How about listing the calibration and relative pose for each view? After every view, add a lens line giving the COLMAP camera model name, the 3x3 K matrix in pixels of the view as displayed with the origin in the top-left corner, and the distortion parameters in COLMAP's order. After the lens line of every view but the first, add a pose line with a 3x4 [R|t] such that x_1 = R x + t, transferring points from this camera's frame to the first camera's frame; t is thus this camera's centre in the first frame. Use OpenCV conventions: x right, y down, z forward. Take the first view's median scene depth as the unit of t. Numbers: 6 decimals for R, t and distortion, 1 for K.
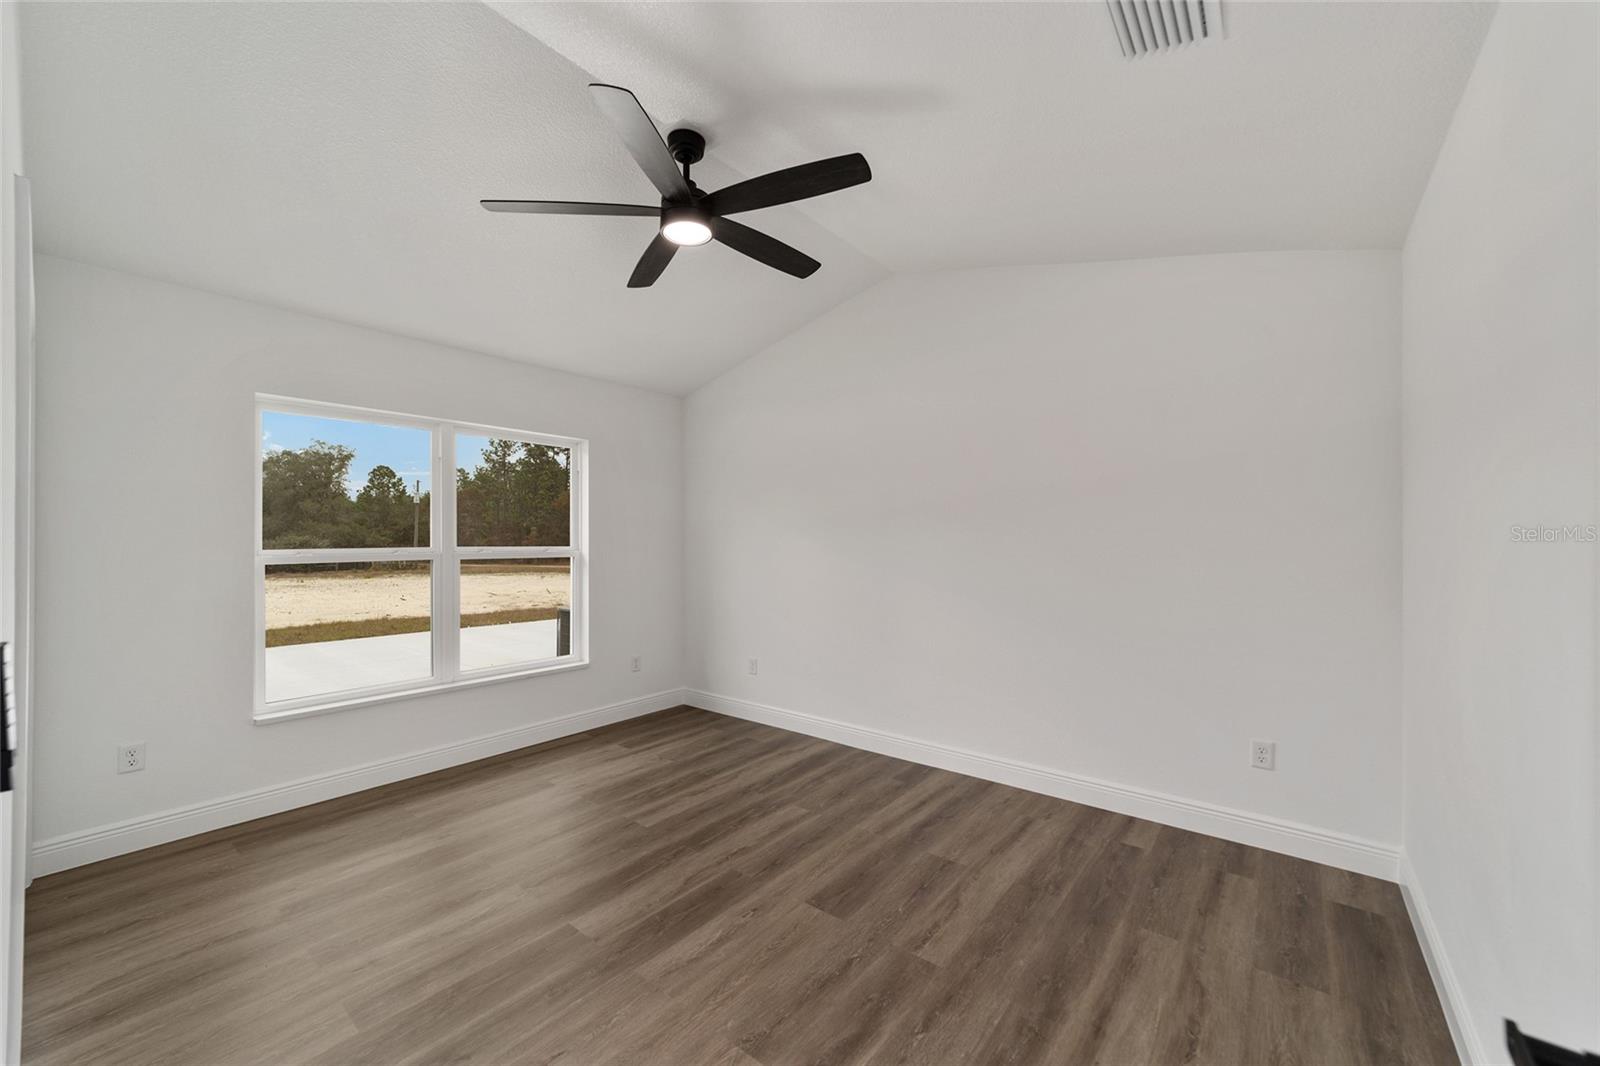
lens RADIAL K [[608.4, 0, 799.6], [0, 608.4, 535.0], [0, 0, 1]] dist [-0.007484, 0.000270]
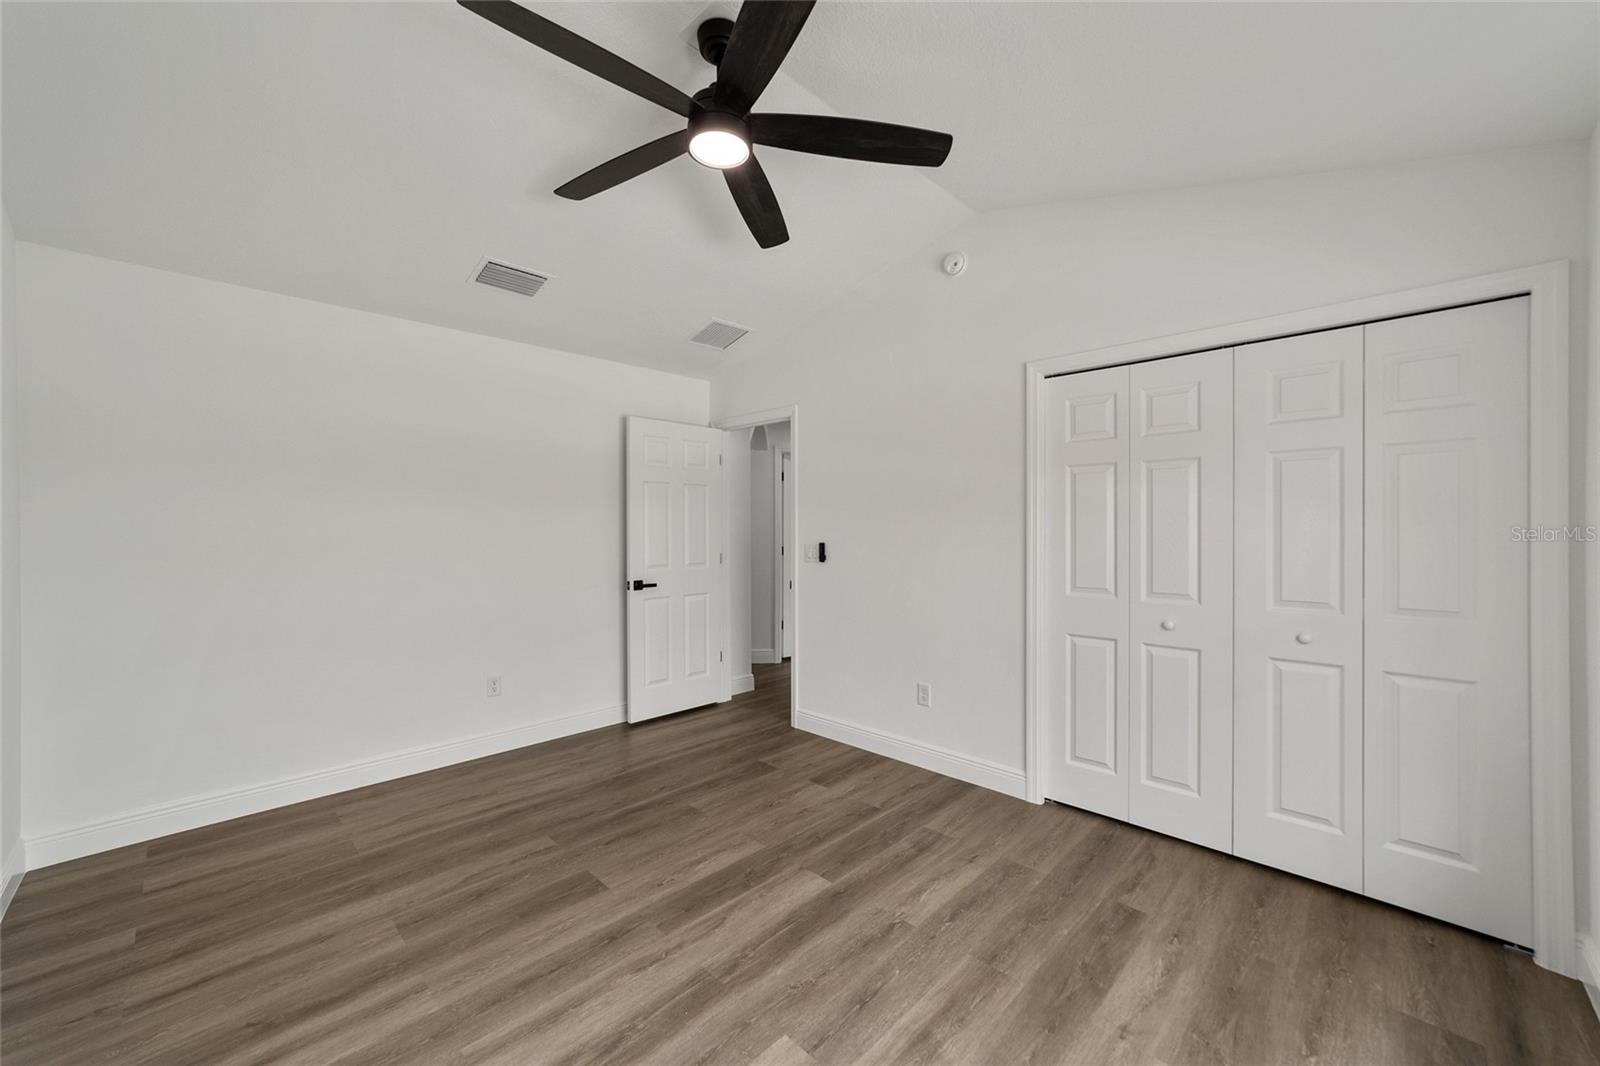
lens RADIAL K [[608.4, 0, 799.6], [0, 608.4, 530.8], [0, 0, 1]] dist [-0.007484, 0.000270]
pose [[-0.995315, 0.001334, 0.096677, -0.390468], [0.000691, 0.999977, -0.006681, 0.017844], [-0.096684, -0.006583, -0.995293, 1.905891]]
